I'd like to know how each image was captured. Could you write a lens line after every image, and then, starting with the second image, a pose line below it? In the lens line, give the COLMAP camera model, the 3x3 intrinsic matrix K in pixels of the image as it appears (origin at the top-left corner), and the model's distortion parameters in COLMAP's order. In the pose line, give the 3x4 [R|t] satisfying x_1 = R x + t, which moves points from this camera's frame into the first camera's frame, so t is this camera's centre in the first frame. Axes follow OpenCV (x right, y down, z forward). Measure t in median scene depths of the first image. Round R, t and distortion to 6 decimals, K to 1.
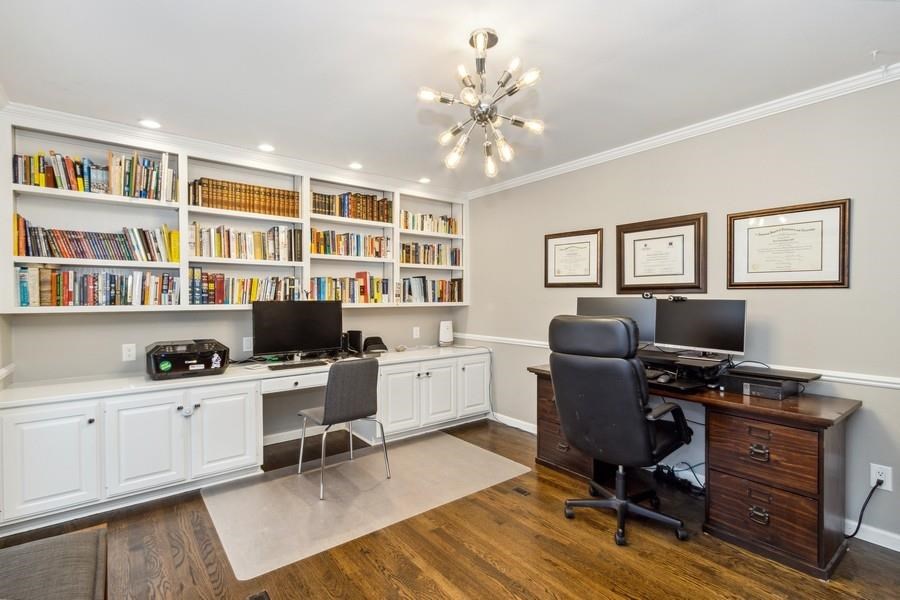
lens RADIAL K [[419.9, 0, 452.5], [0, 419.9, 302.1], [0, 0, 1]] dist [-0.000299, -0.000403]
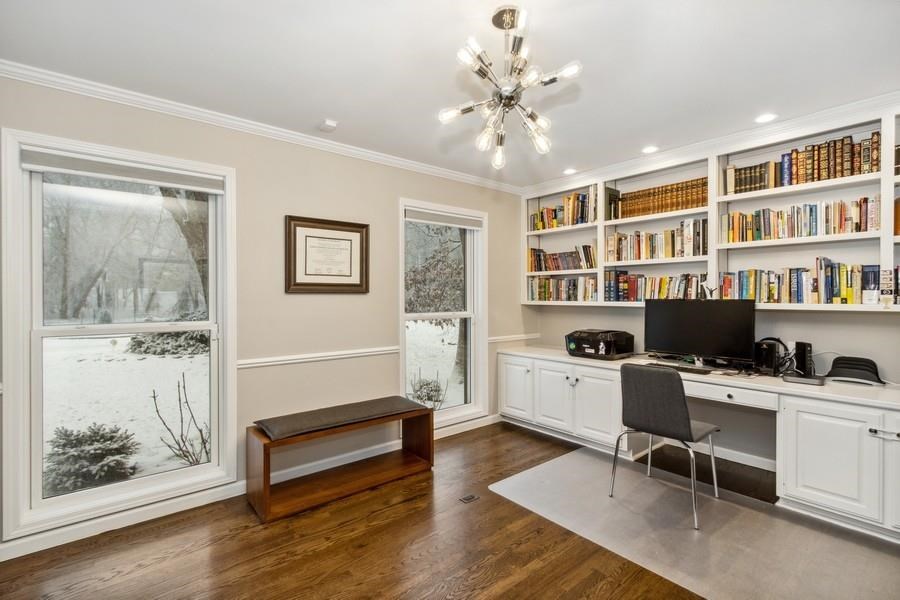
lens RADIAL K [[419.9, 0, 452.5], [0, 419.9, 302.1], [0, 0, 1]] dist [-0.000299, -0.000403]
pose [[0.017778, 0.017419, -0.999690, 0.568003], [-0.009201, 0.999809, 0.017258, -0.008501], [0.999800, 0.008891, 0.017935, 0.496422]]
